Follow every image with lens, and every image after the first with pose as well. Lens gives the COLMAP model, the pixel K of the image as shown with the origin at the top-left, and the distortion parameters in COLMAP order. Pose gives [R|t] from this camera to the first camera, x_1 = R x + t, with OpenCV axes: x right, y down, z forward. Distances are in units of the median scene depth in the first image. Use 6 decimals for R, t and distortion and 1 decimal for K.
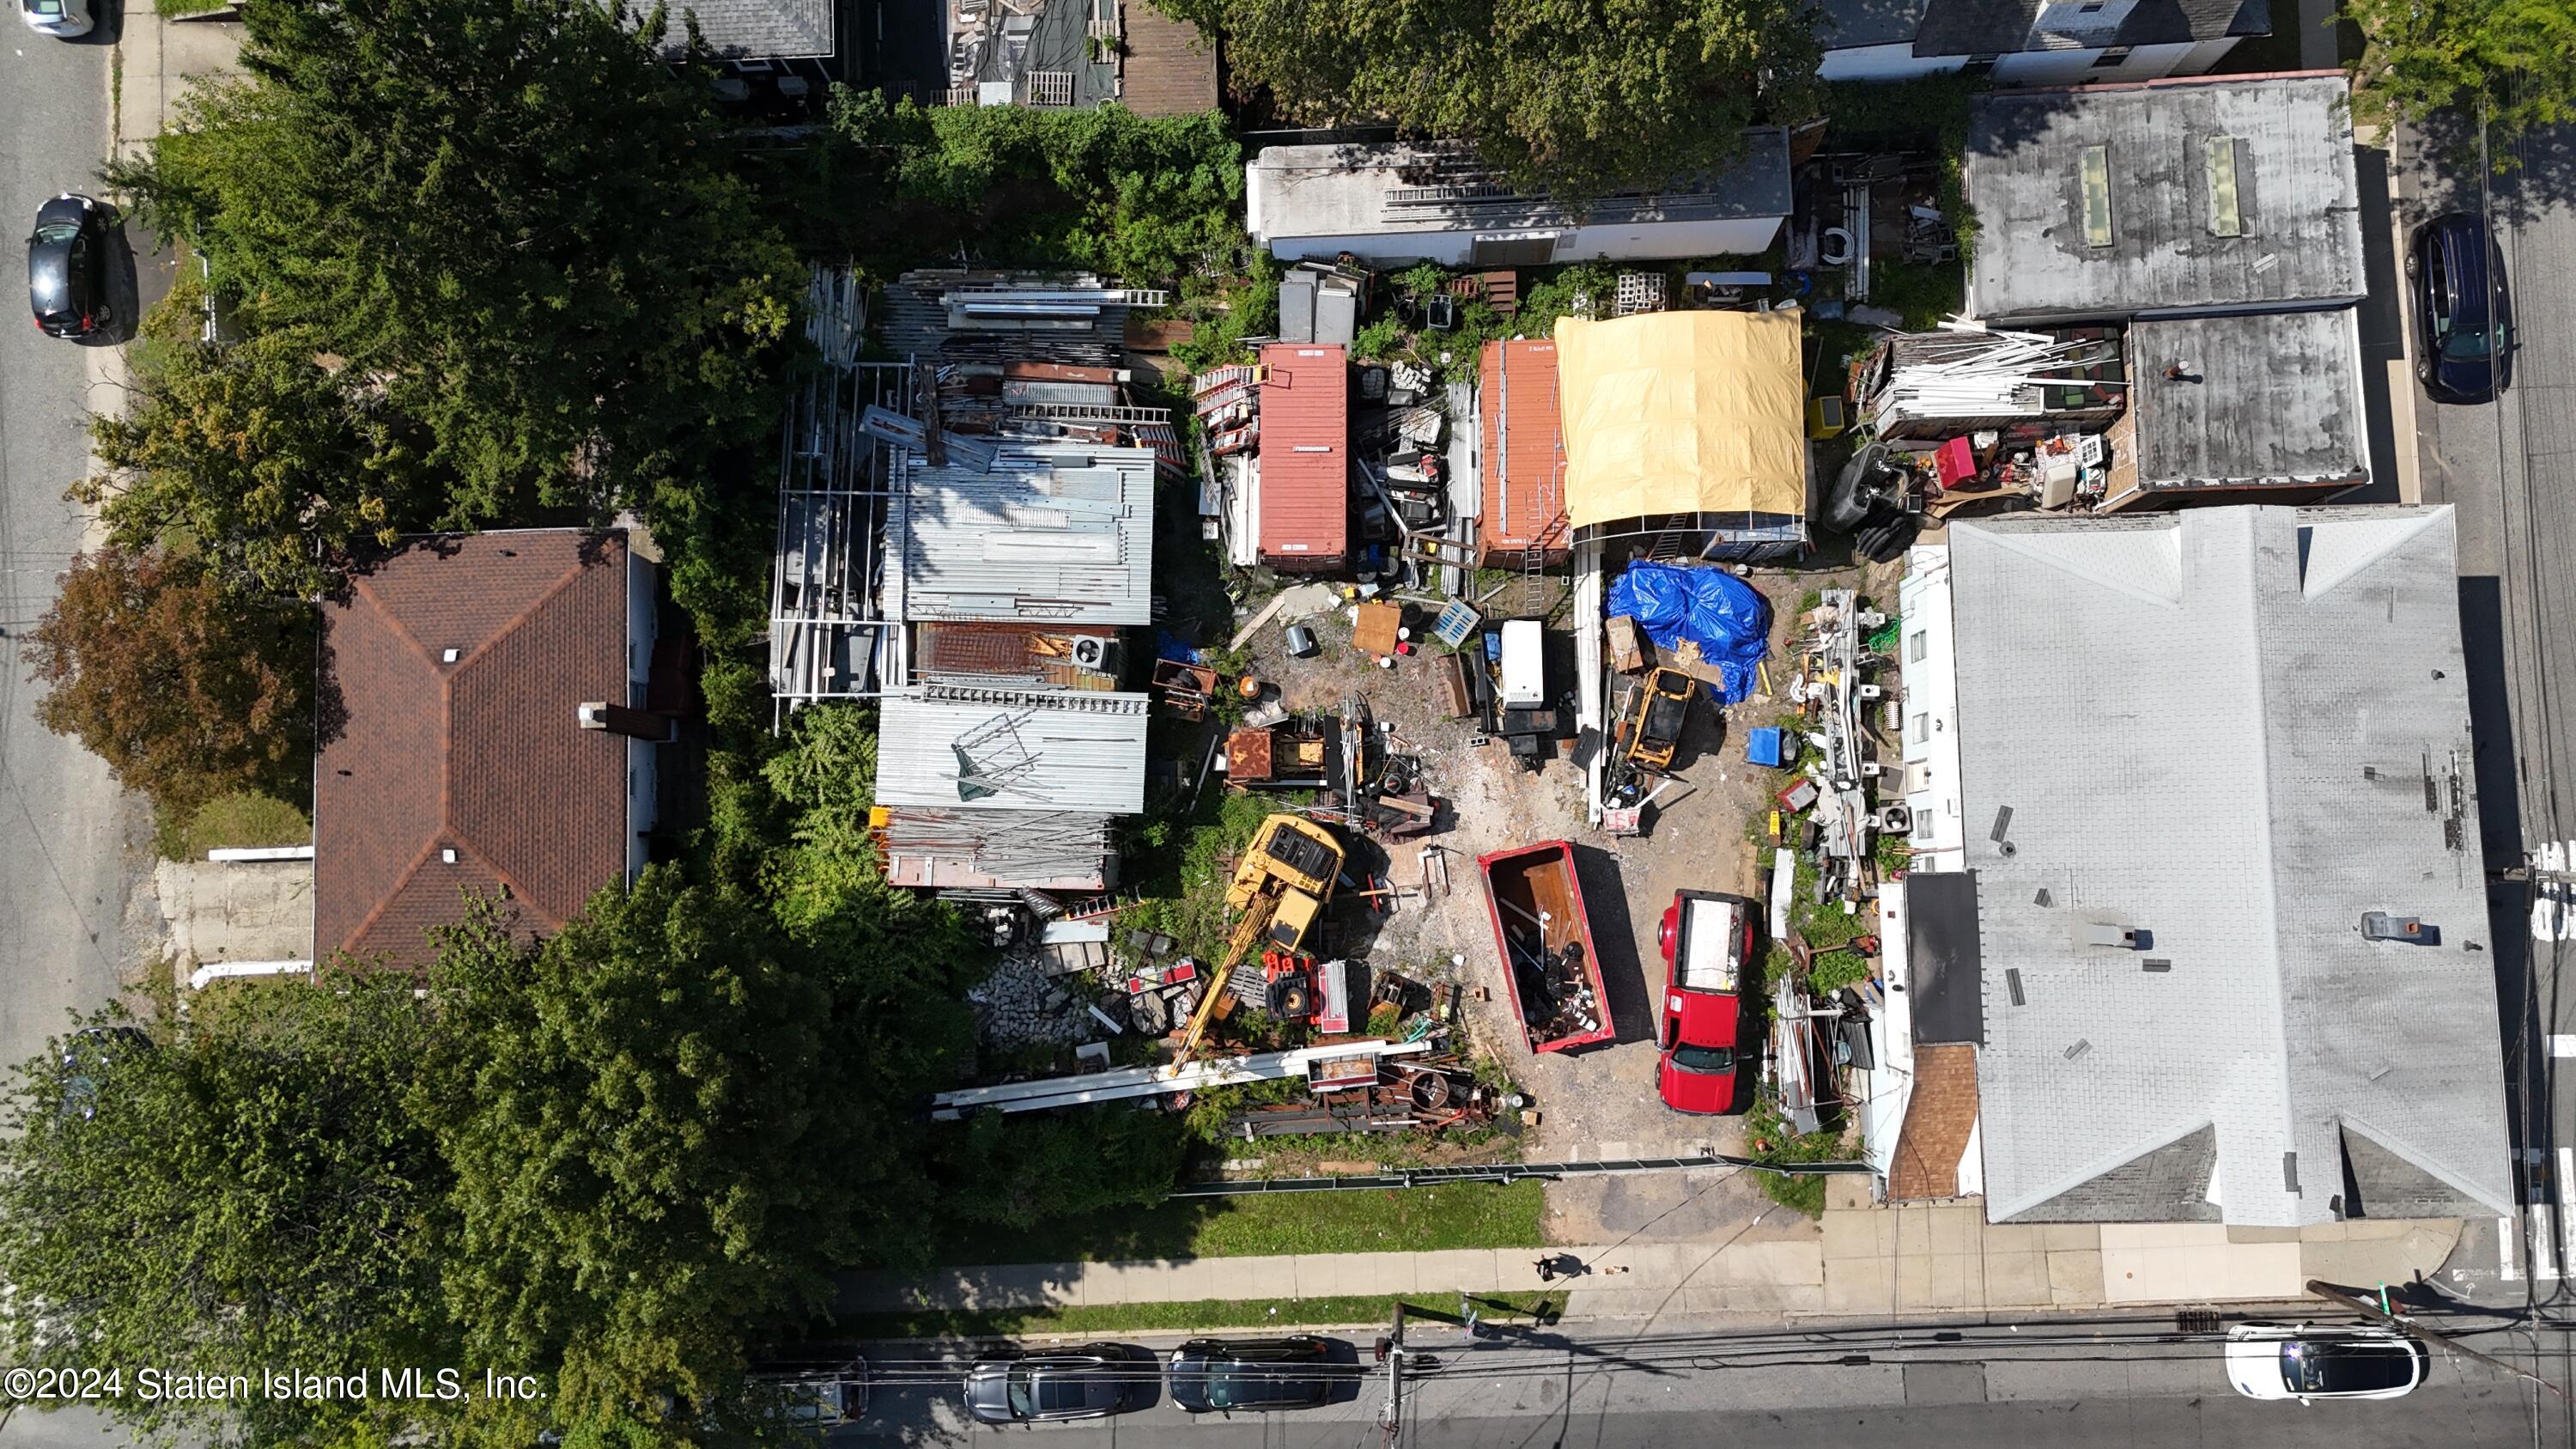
lens RADIAL K [[1896.3, 0, 1295.0], [0, 1896.3, 722.4], [0, 0, 1]] dist [0.077025, -0.068092]
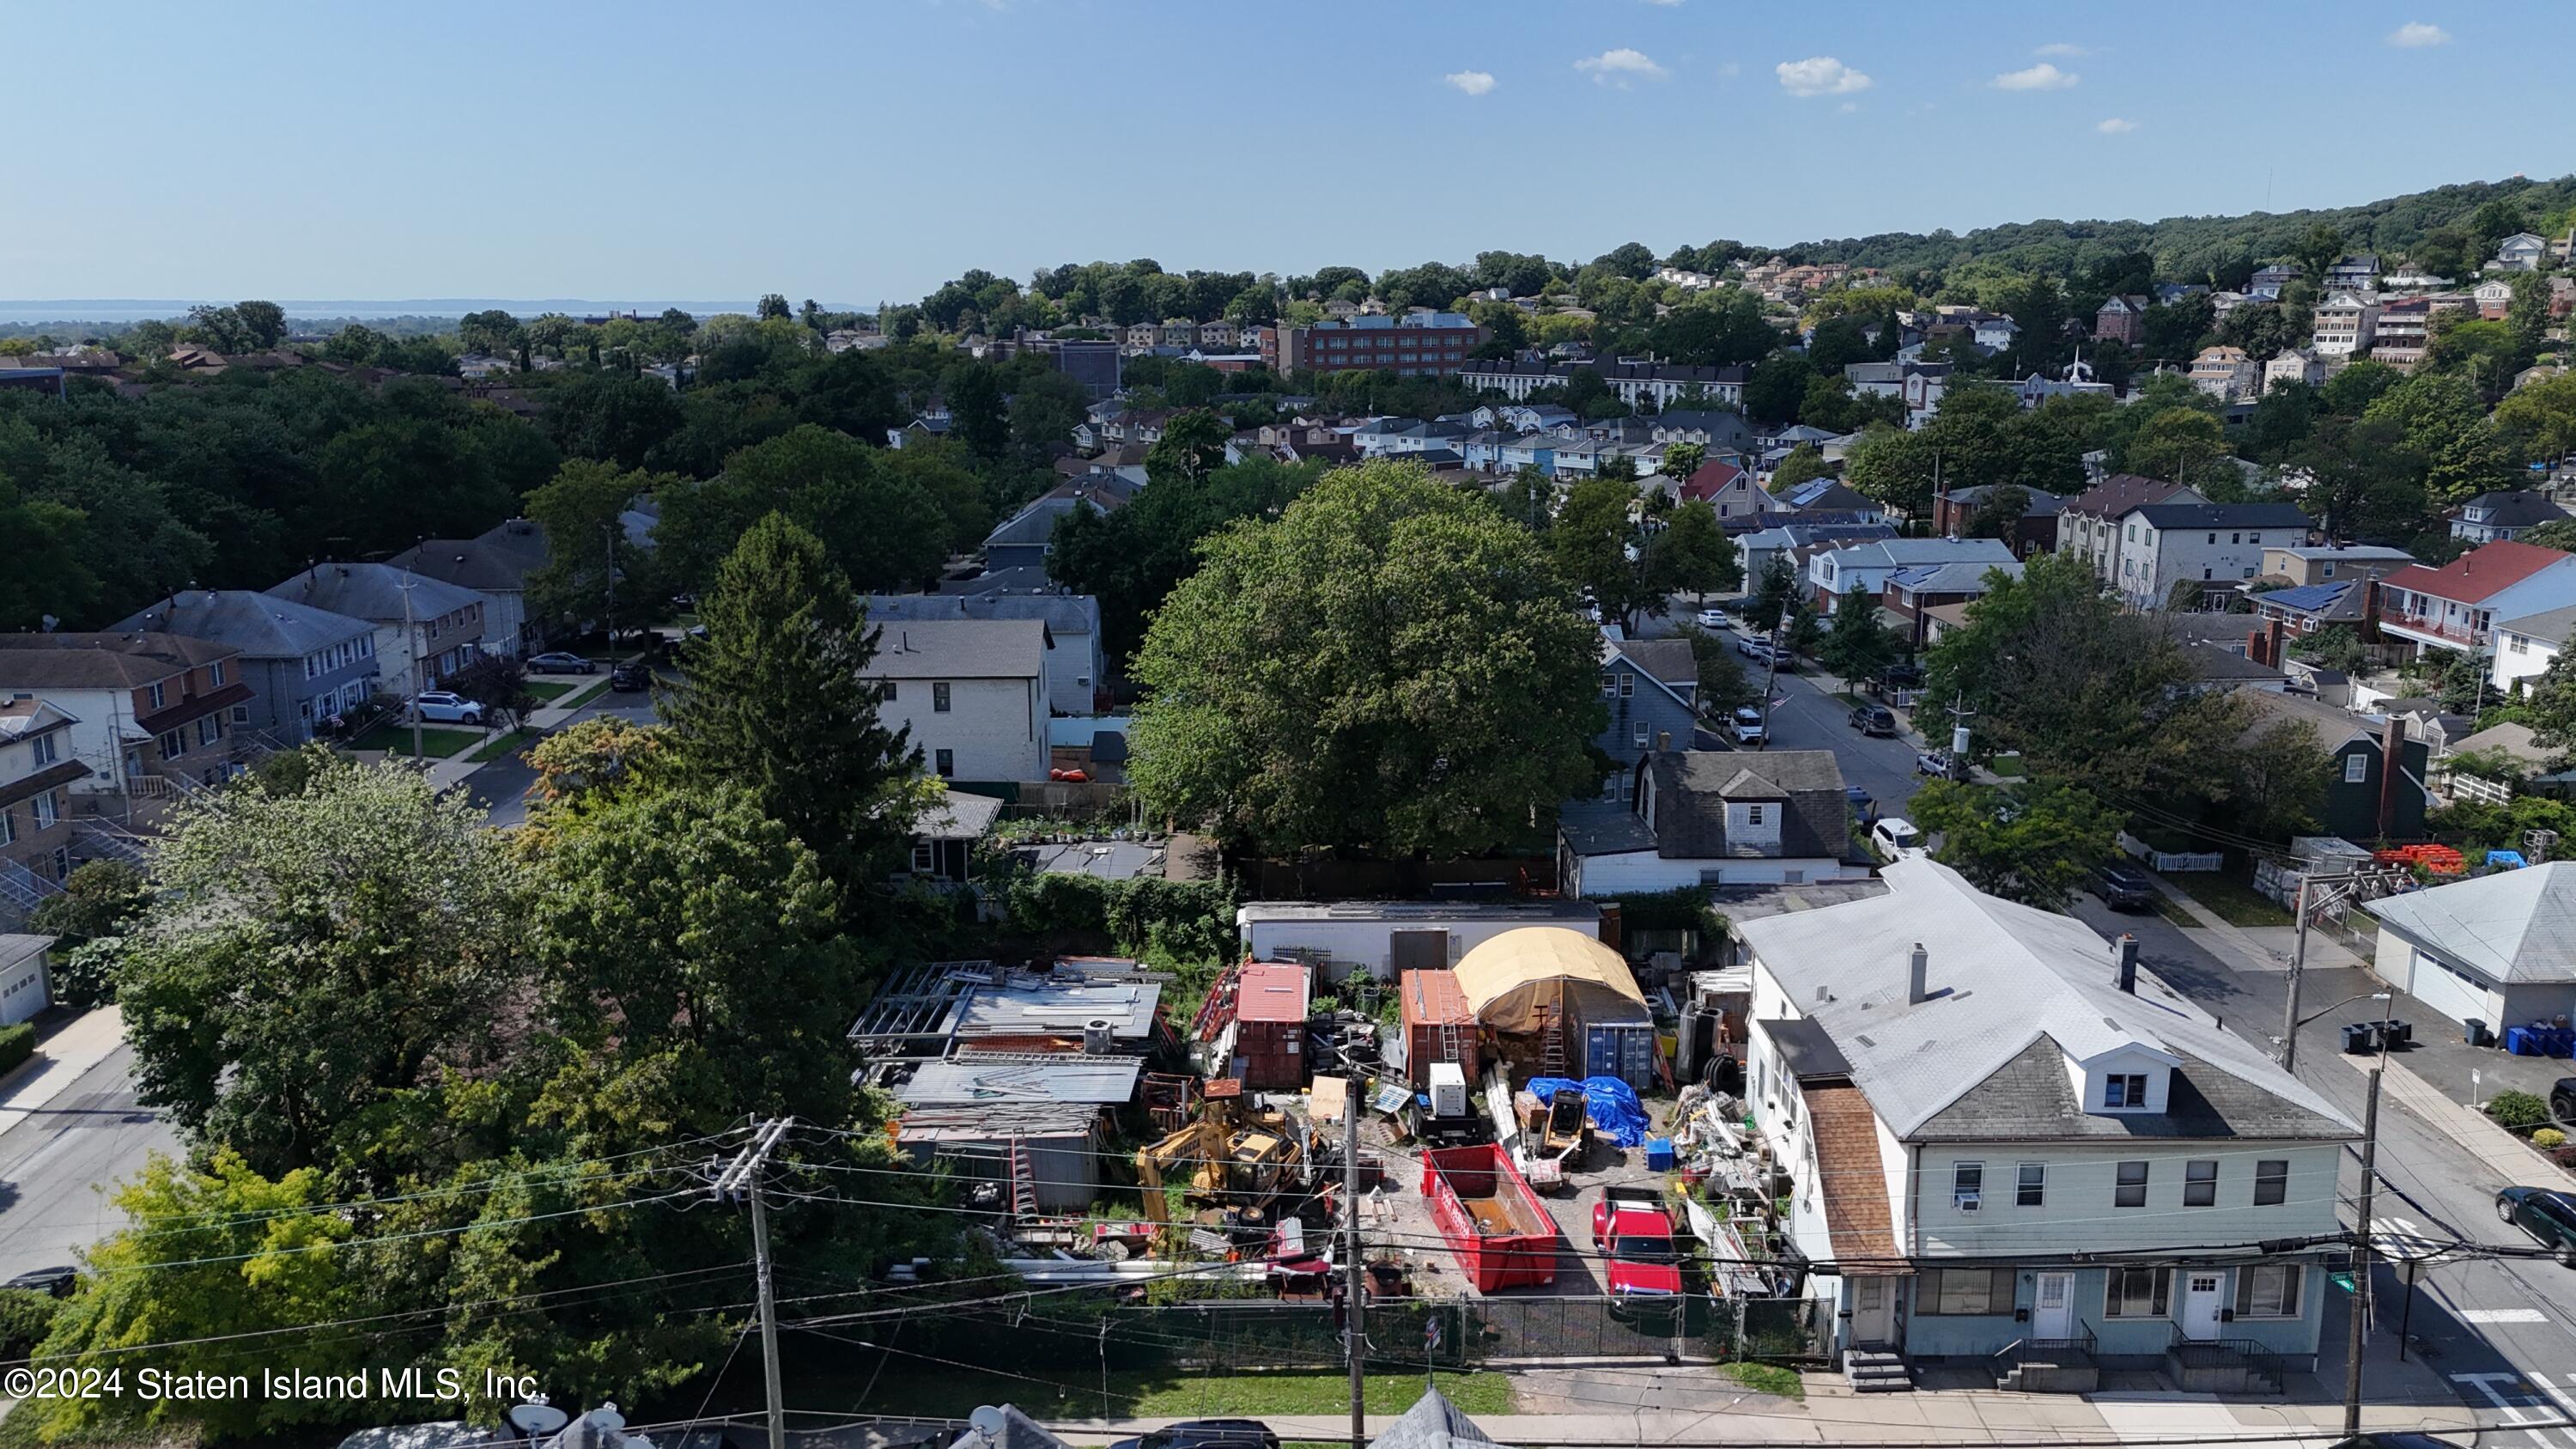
lens RADIAL K [[1896.3, 0, 1299.8], [0, 1896.3, 718.5], [0, 0, 1]] dist [0.077025, -0.068092]
pose [[0.999238, 0.038579, 0.005856, 0.008473], [-0.005989, 0.299926, -0.953944, 1.075395], [-0.038559, 0.953182, 0.299928, 0.412009]]
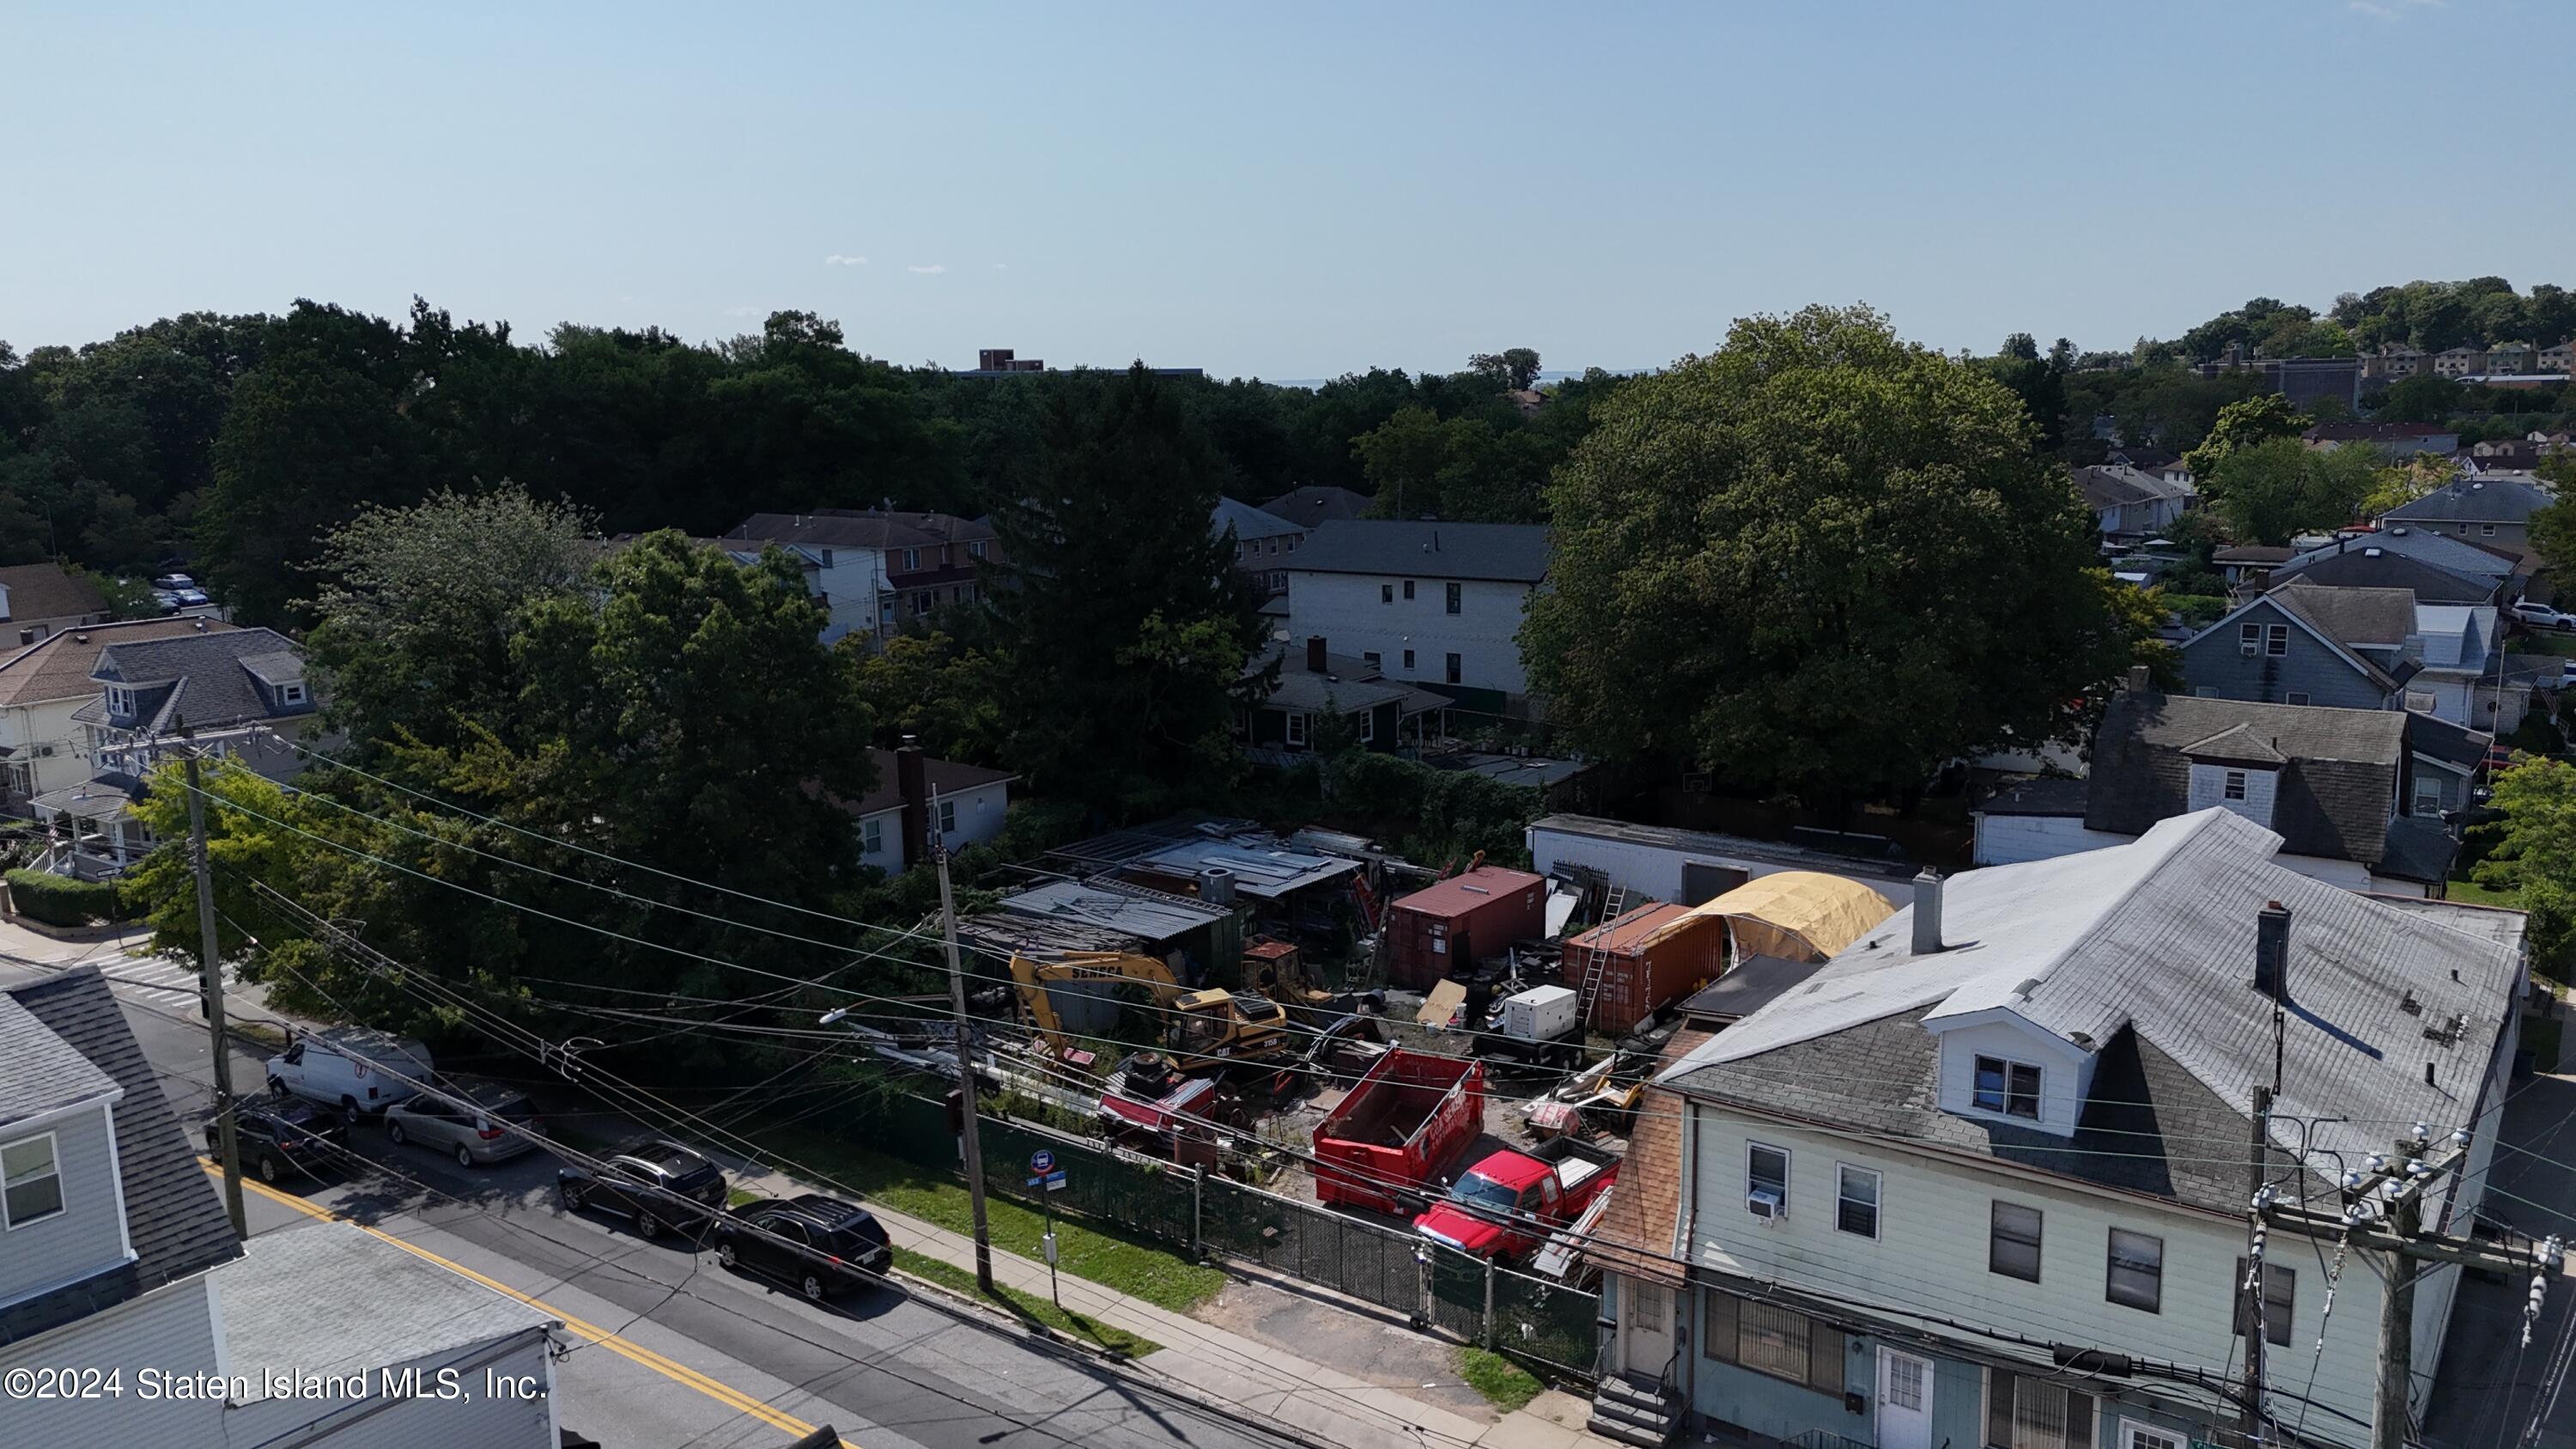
lens RADIAL K [[1896.3, 0, 1286.1], [0, 1896.3, 723.4], [0, 0, 1]] dist [0.077025, -0.068092]
pose [[0.790077, 0.135860, -0.597763, 0.598849], [-0.611653, 0.239519, -0.753997, 0.779711], [0.040737, 0.961339, 0.272337, 0.577237]]
